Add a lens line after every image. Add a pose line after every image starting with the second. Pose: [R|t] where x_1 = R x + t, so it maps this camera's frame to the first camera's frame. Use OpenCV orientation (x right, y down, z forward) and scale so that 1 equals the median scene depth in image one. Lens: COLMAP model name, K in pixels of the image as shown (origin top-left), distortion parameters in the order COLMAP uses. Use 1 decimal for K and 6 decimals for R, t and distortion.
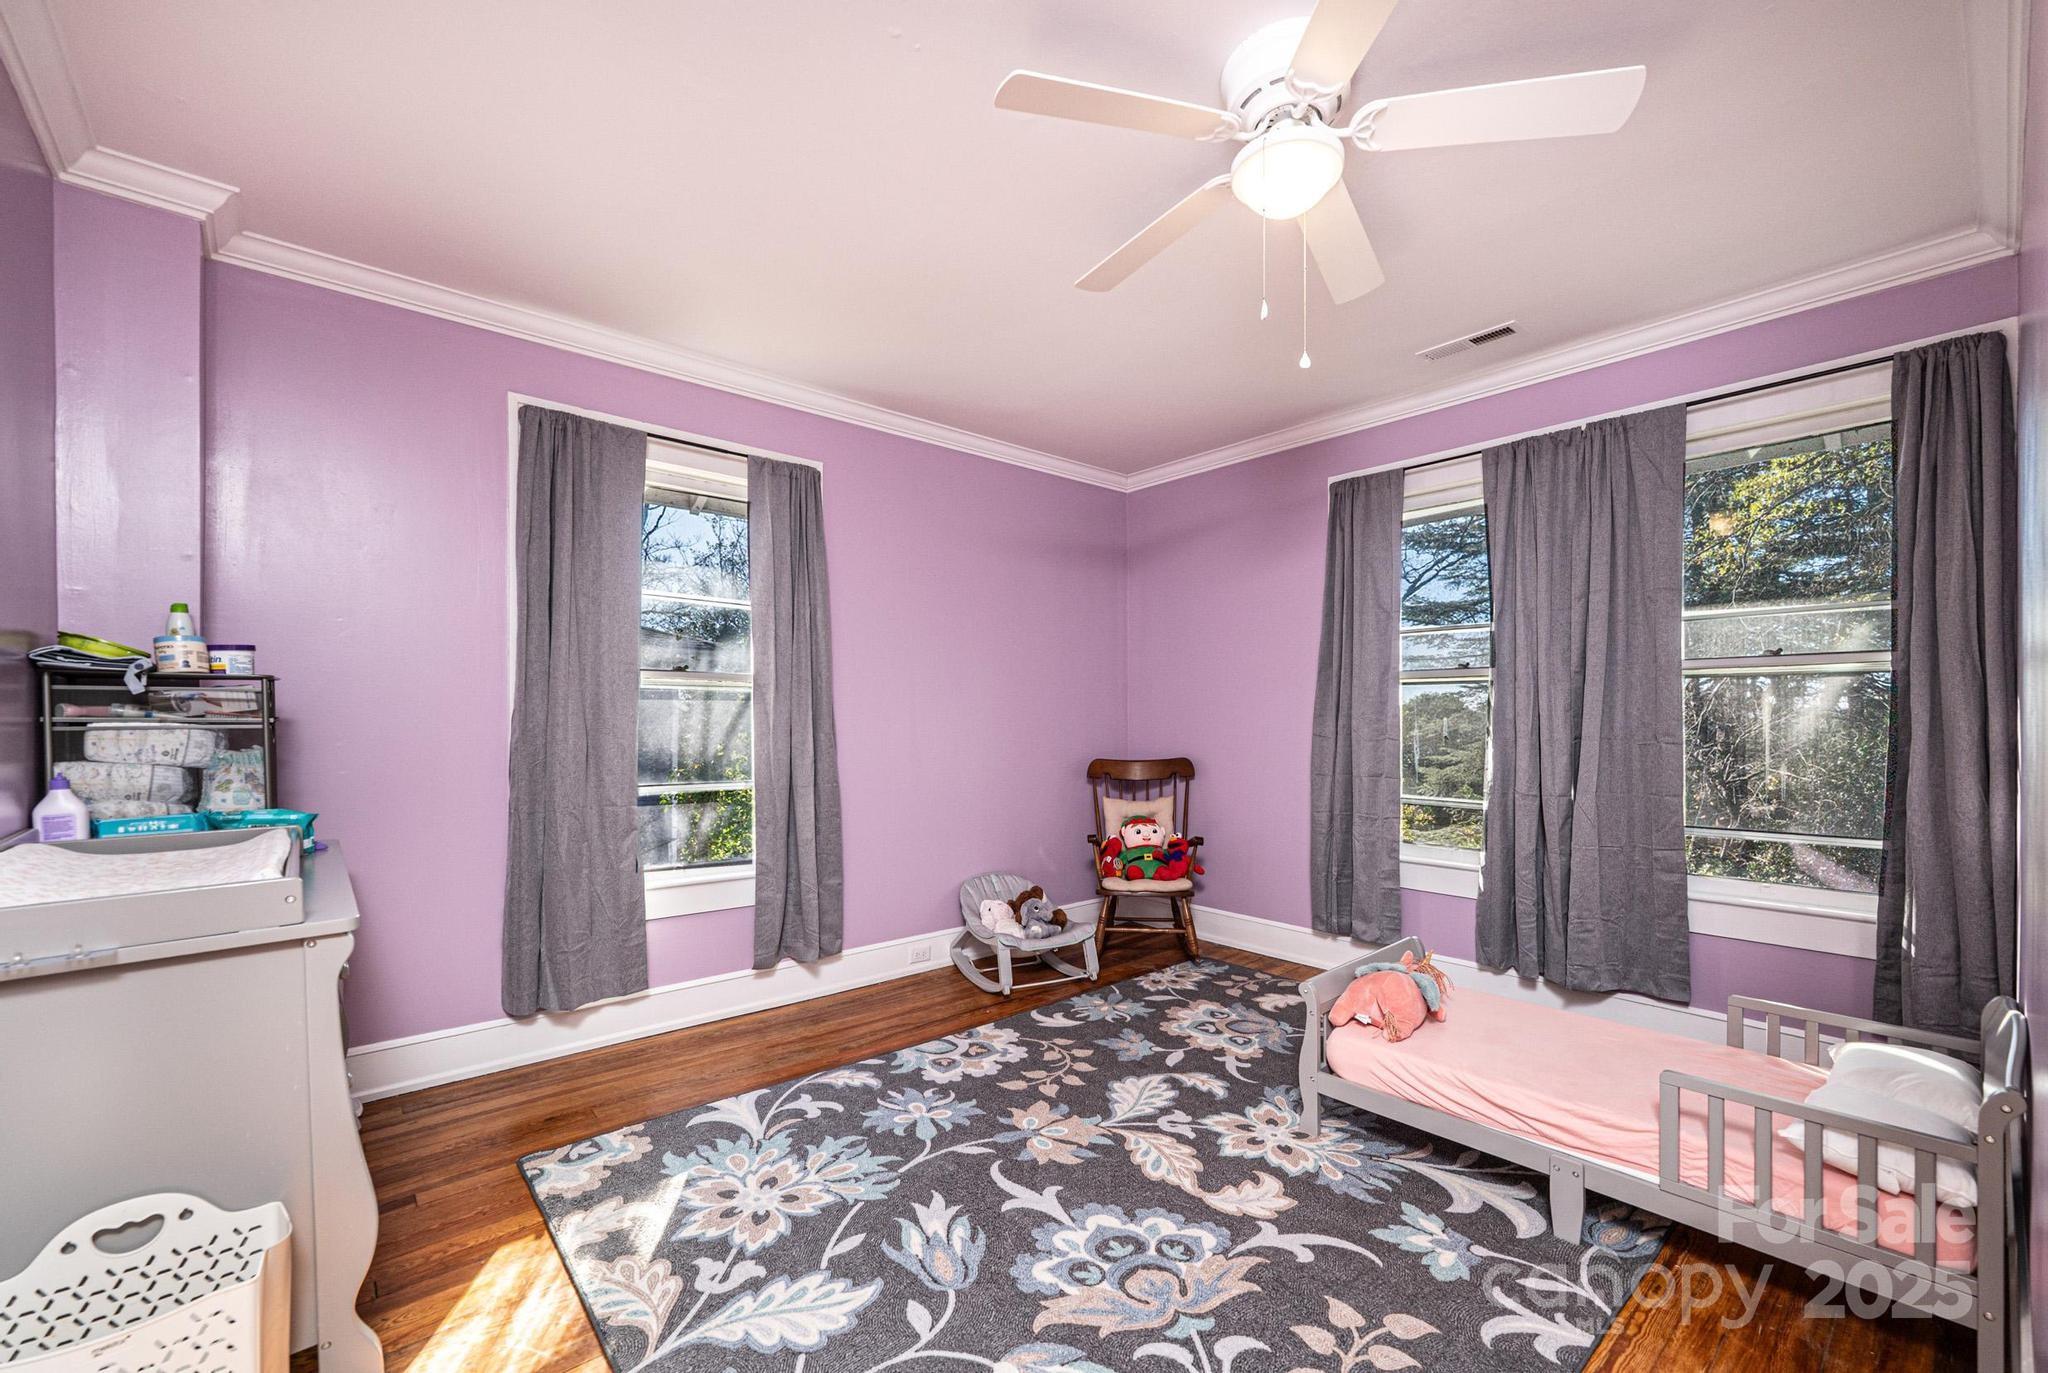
lens RADIAL K [[814.4, 0, 1041.0], [0, 814.4, 719.4], [0, 0, 1]] dist [-0.002371, 0.000632]
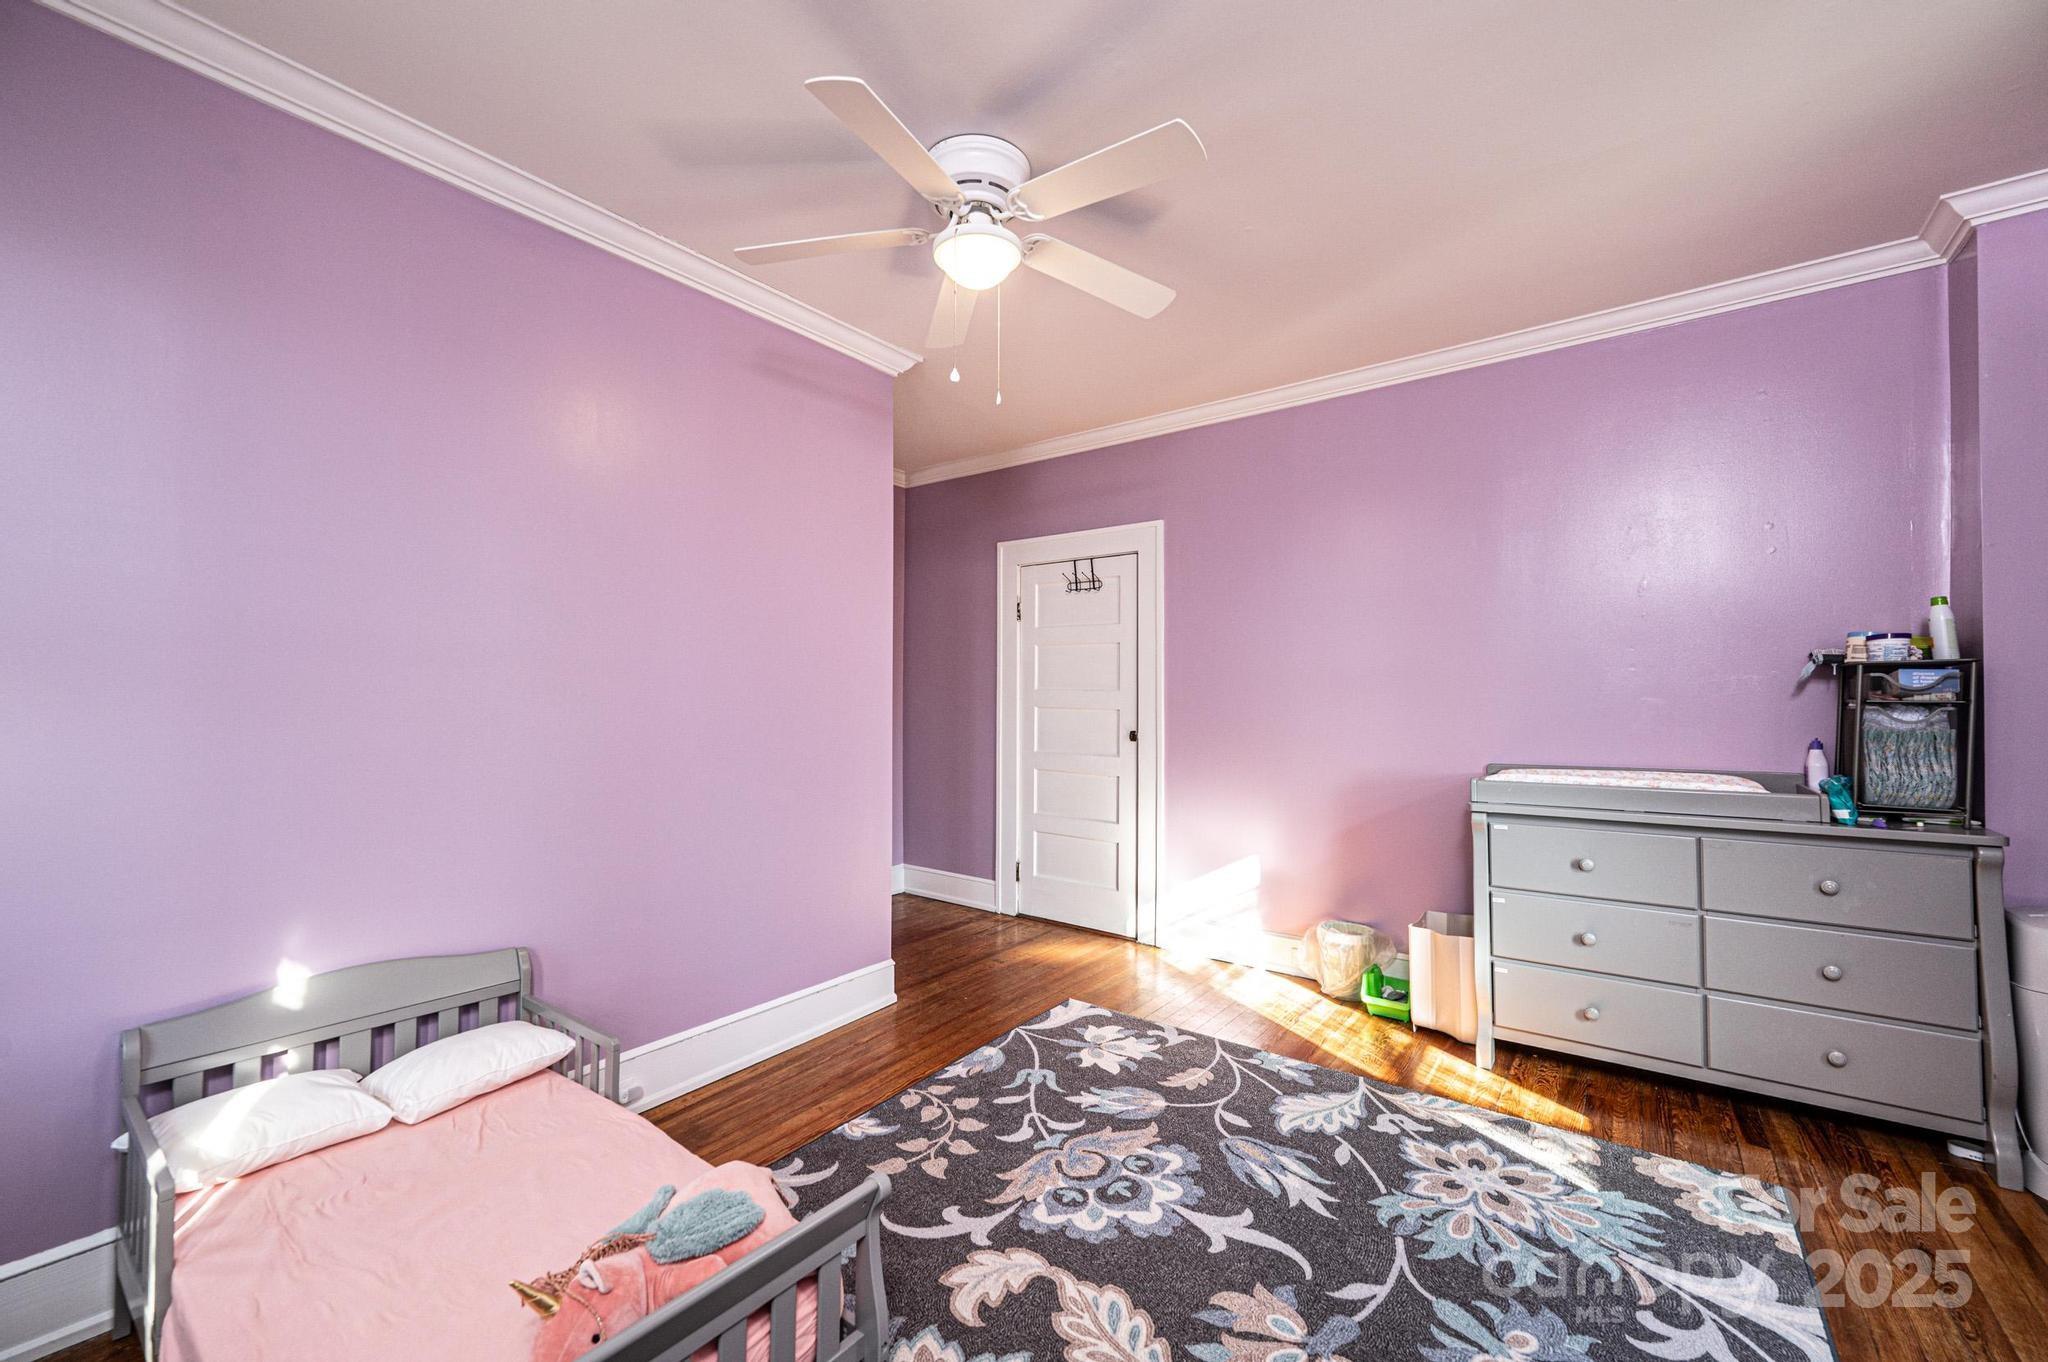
lens RADIAL K [[815.8, 0, 1020.6], [0, 815.8, 683.1], [0, 0, 1]] dist [-0.001329, -0.000199]
pose [[-0.979354, -0.000798, -0.202153, 0.442725], [0.002918, 0.999832, -0.018080, -0.008900], [0.202134, -0.018296, -0.979187, 2.030965]]
